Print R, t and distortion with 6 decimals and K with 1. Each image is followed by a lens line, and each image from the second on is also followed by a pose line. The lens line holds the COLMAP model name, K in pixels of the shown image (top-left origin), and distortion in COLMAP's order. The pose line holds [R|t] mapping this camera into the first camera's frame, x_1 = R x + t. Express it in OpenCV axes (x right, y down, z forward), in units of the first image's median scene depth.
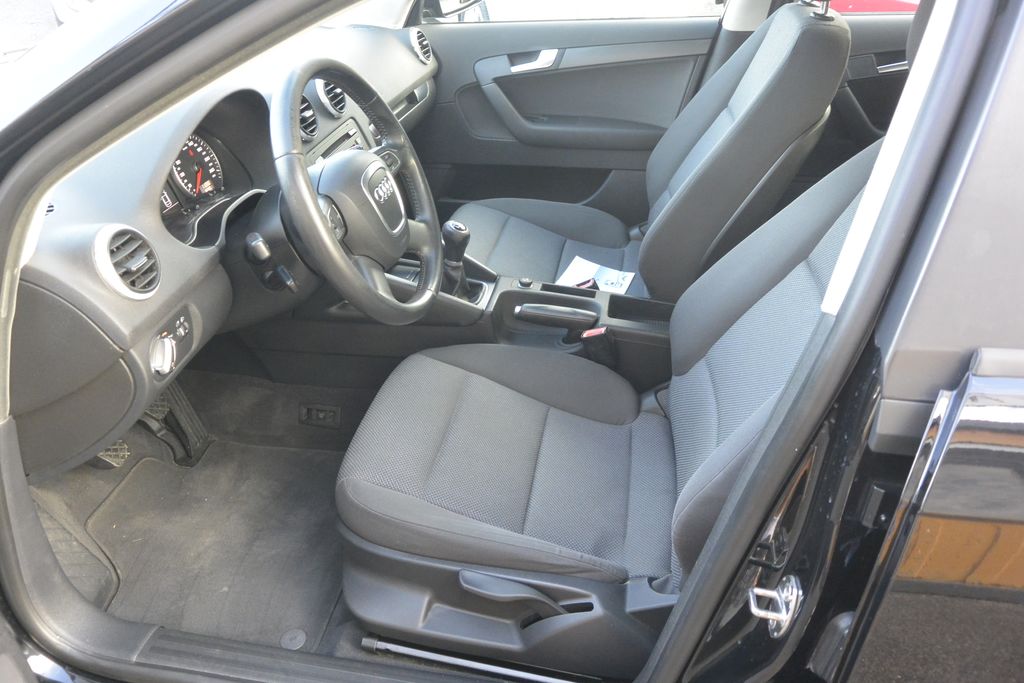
lens RADIAL K [[791.0, 0, 505.5], [0, 791.0, 341.5], [0, 0, 1]] dist [0.002100, 0.003998]
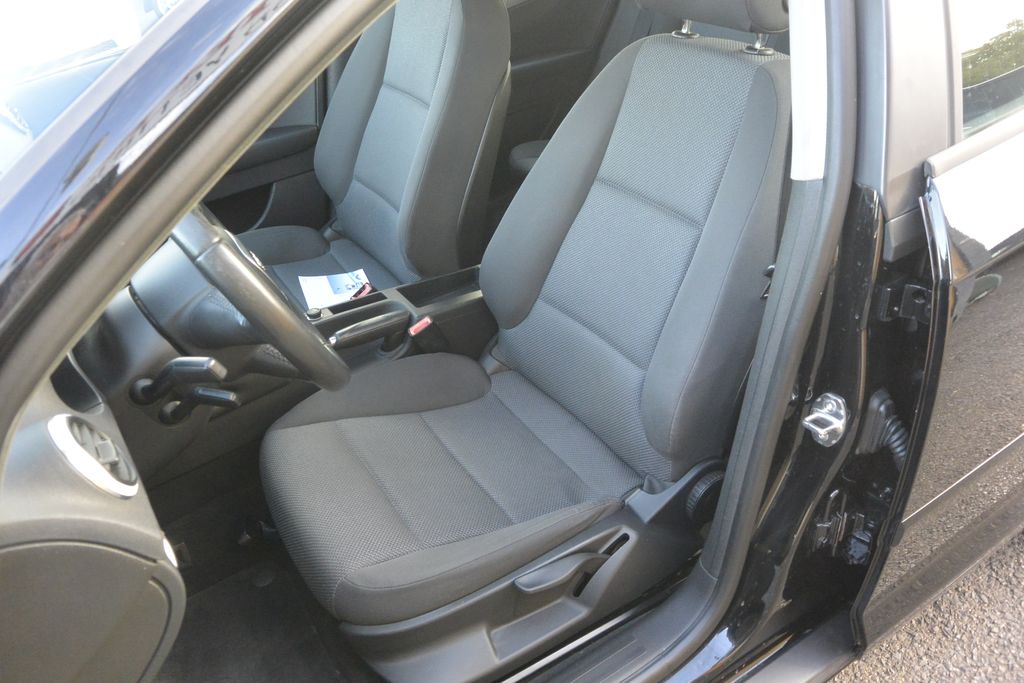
lens RADIAL K [[791.0, 0, 505.5], [0, 791.0, 341.5], [0, 0, 1]] dist [0.002100, 0.003998]
pose [[0.746892, -0.429650, 0.507497, -0.327878], [0.423620, 0.895740, 0.134890, -0.084817], [-0.512541, 0.114238, 0.851029, 0.105484]]
